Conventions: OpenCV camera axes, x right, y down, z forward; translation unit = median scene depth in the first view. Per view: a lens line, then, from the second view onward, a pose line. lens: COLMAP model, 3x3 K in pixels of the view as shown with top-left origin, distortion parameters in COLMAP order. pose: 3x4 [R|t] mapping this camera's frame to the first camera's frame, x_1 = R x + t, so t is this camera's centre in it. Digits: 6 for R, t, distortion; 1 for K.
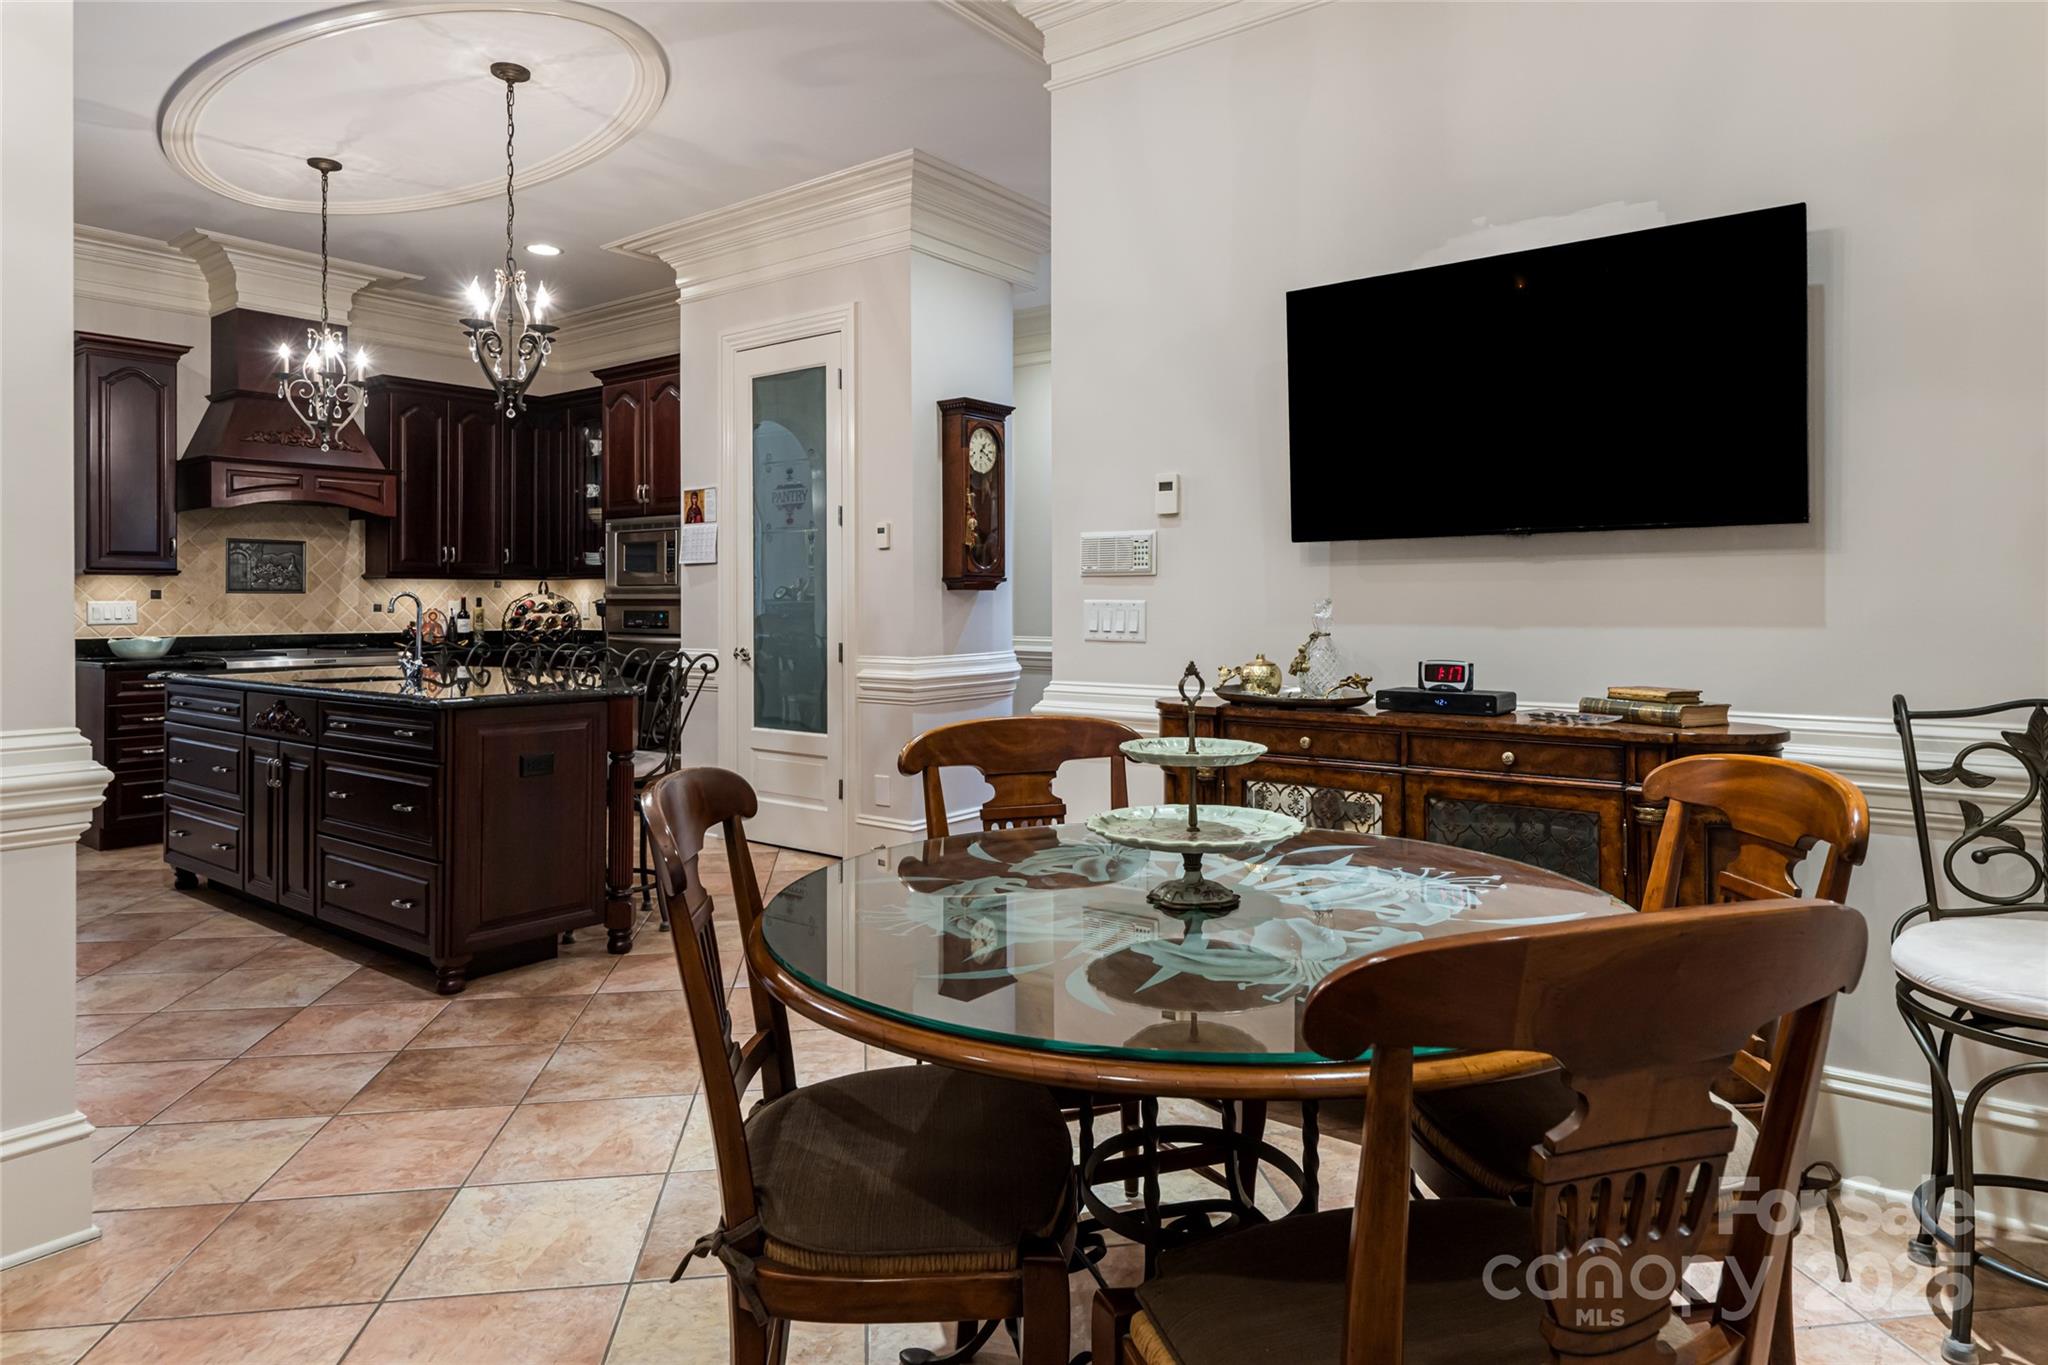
lens RADIAL K [[1222.2, 0, 1044.5], [0, 1222.2, 599.0], [0, 0, 1]] dist [-0.000601, -0.001207]
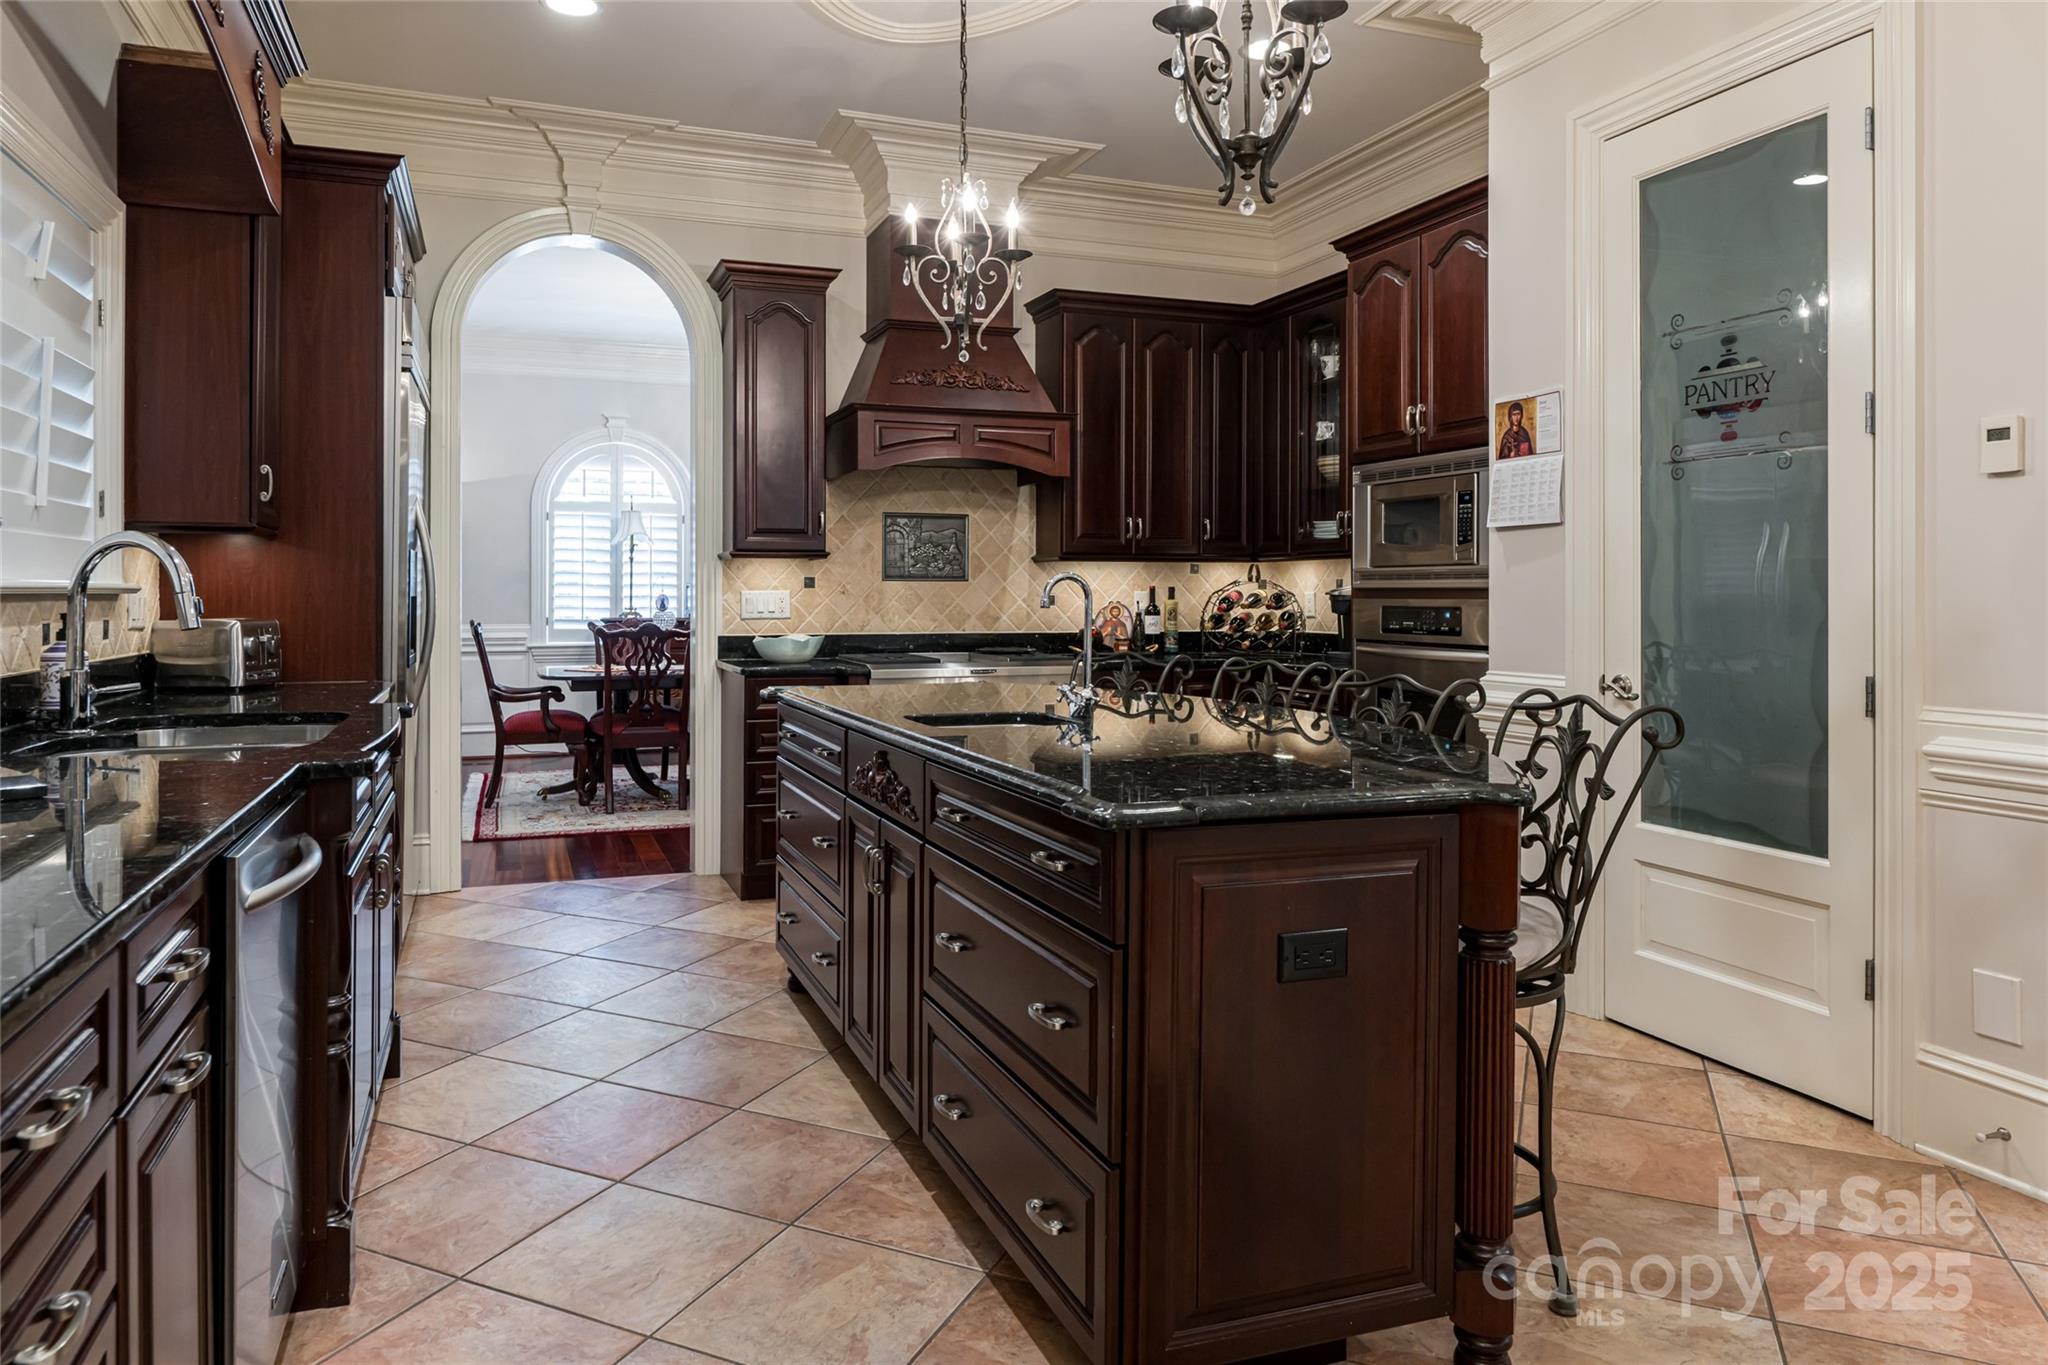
lens RADIAL K [[1317.8, 0, 964.7], [0, 1317.8, 599.3], [0, 0, 1]] dist [0.002796, -0.000017]
pose [[0.835089, 0.004139, -0.550099, -0.157768], [-0.001346, 0.999984, 0.005481, 0.002609], [0.550113, -0.003836, 0.835082, 0.325357]]
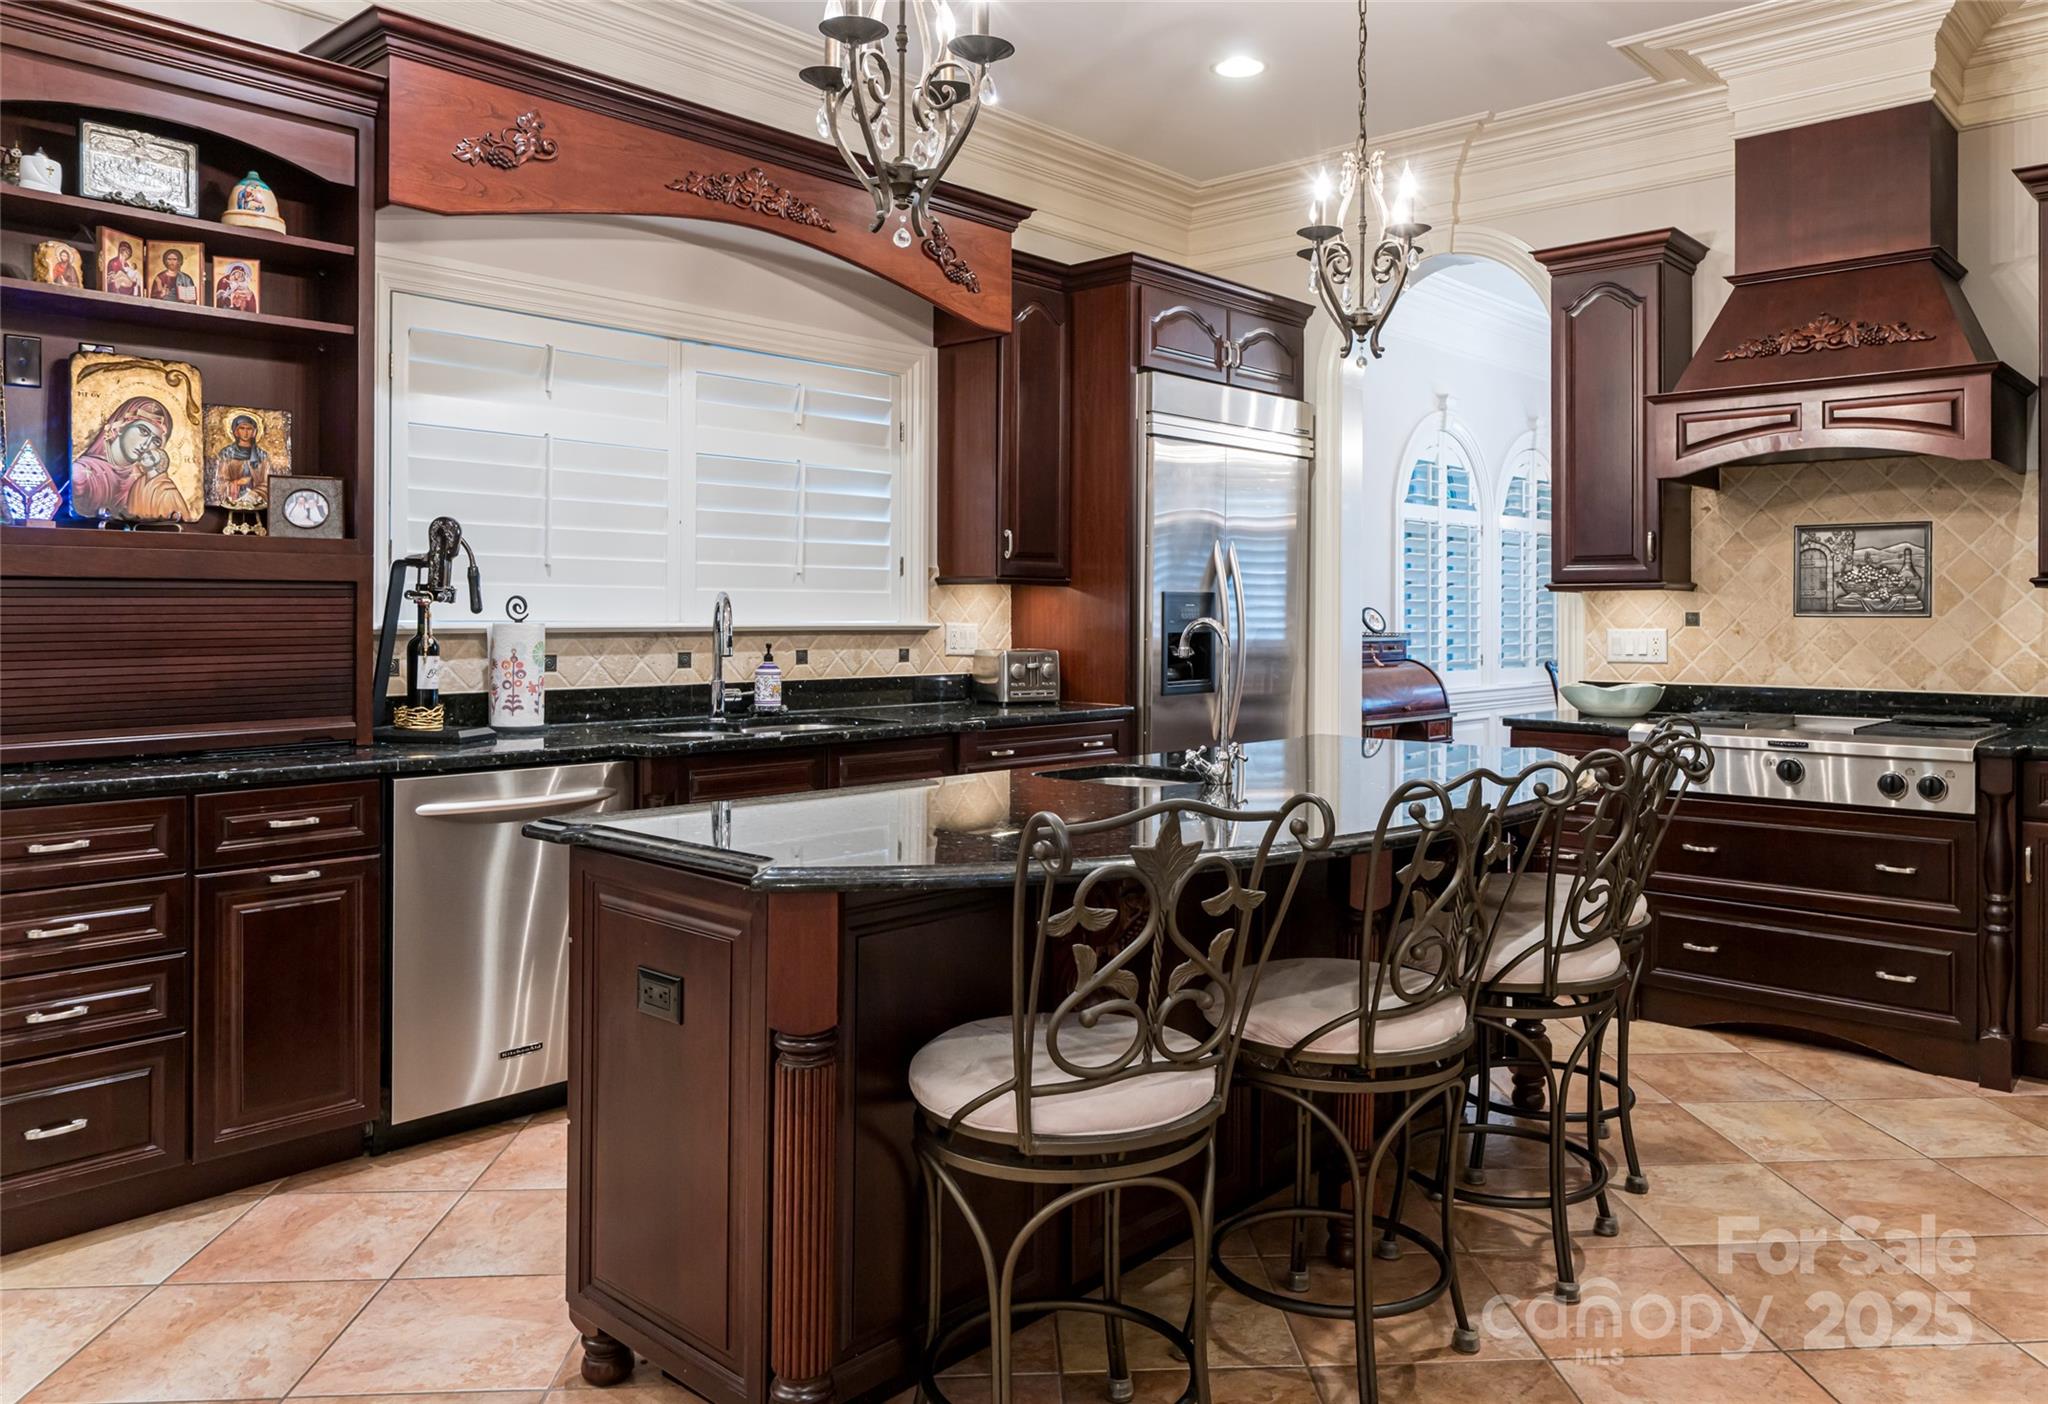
lens RADIAL K [[1453.2, 0, 1074.6], [0, 1453.2, 606.3], [0, 0, 1]] dist [-0.003349, 0.001805]
pose [[-0.080028, -0.006018, -0.996774, 0.074987], [-0.002735, 0.999979, -0.005818, -0.005287], [0.996789, 0.002261, -0.080042, 0.743593]]
